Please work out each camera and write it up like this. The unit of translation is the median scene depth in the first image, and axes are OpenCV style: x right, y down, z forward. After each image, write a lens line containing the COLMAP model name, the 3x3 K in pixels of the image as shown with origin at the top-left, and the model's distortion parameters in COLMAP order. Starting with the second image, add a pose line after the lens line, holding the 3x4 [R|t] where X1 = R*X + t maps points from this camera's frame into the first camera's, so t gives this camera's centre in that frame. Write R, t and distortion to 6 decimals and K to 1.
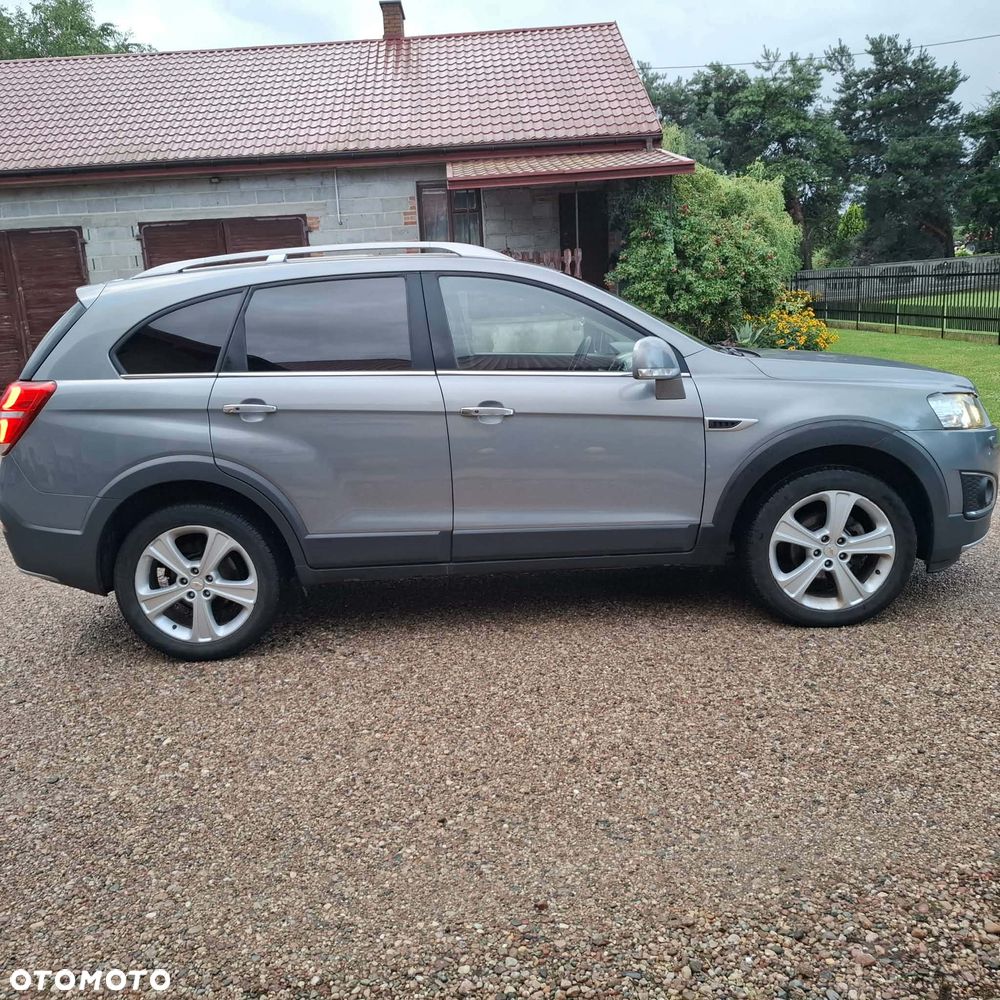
lens RADIAL K [[910.7, 0, 489.1], [0, 910.7, 476.9], [0, 0, 1]] dist [0.089936, -0.100928]
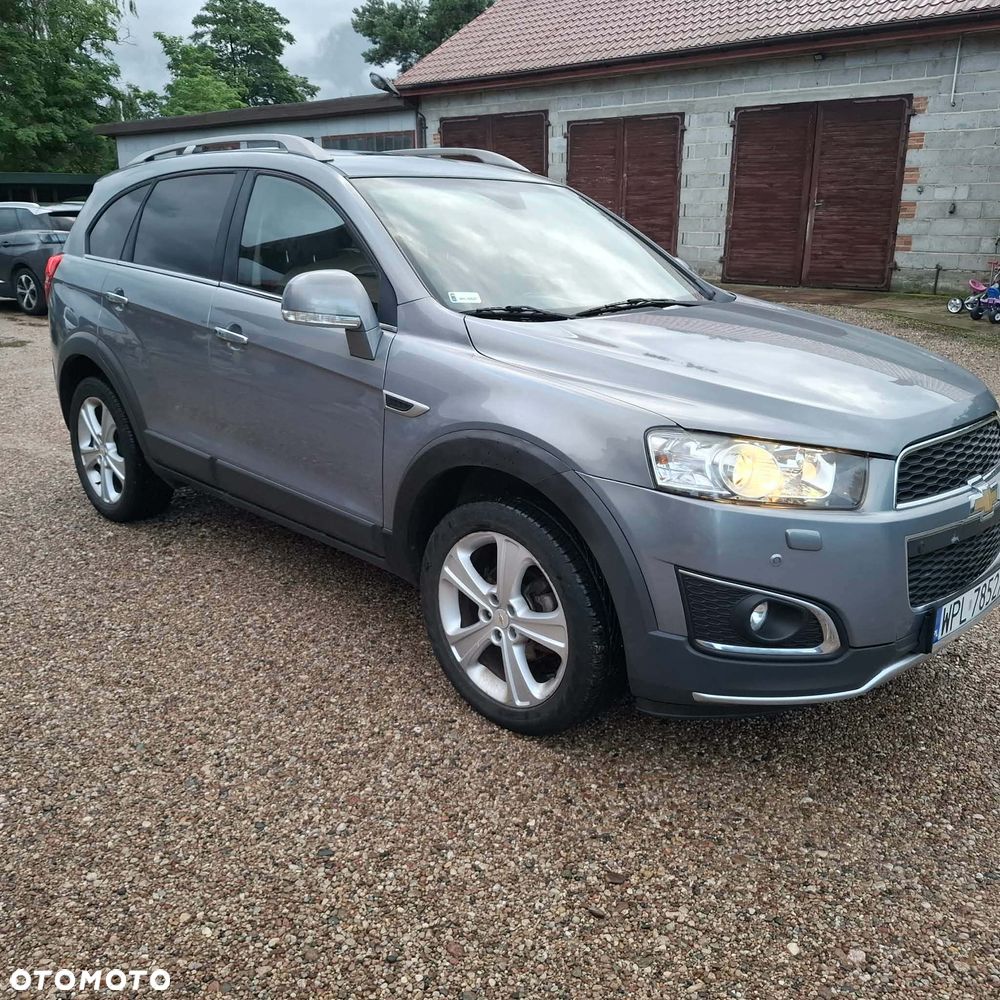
lens RADIAL K [[919.1, 0, 485.6], [0, 919.1, 474.7], [0, 0, 1]] dist [0.128876, -0.180793]
pose [[0.718504, 0.253014, -0.647870, 0.737383], [-0.182526, 0.967431, 0.175388, -0.133779], [0.671145, -0.007764, 0.741285, 0.458235]]
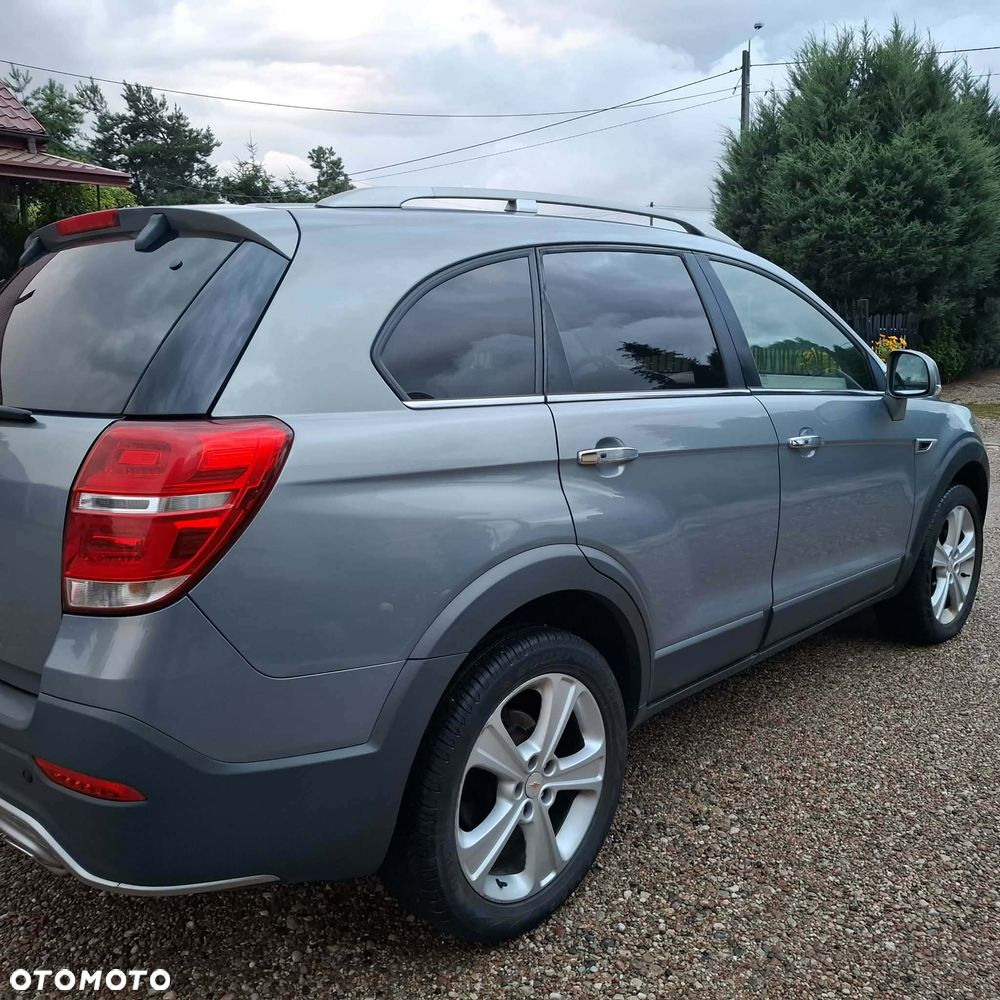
lens RADIAL K [[911.5, 0, 500.0], [0, 911.5, 500.0], [0, 0, 1]] dist [0.105408, -0.142881]
pose [[0.697427, -0.084211, 0.711691, -0.678173], [0.104102, 0.994443, 0.015653, -0.057890], [-0.709055, 0.063171, 0.702318, 0.598441]]
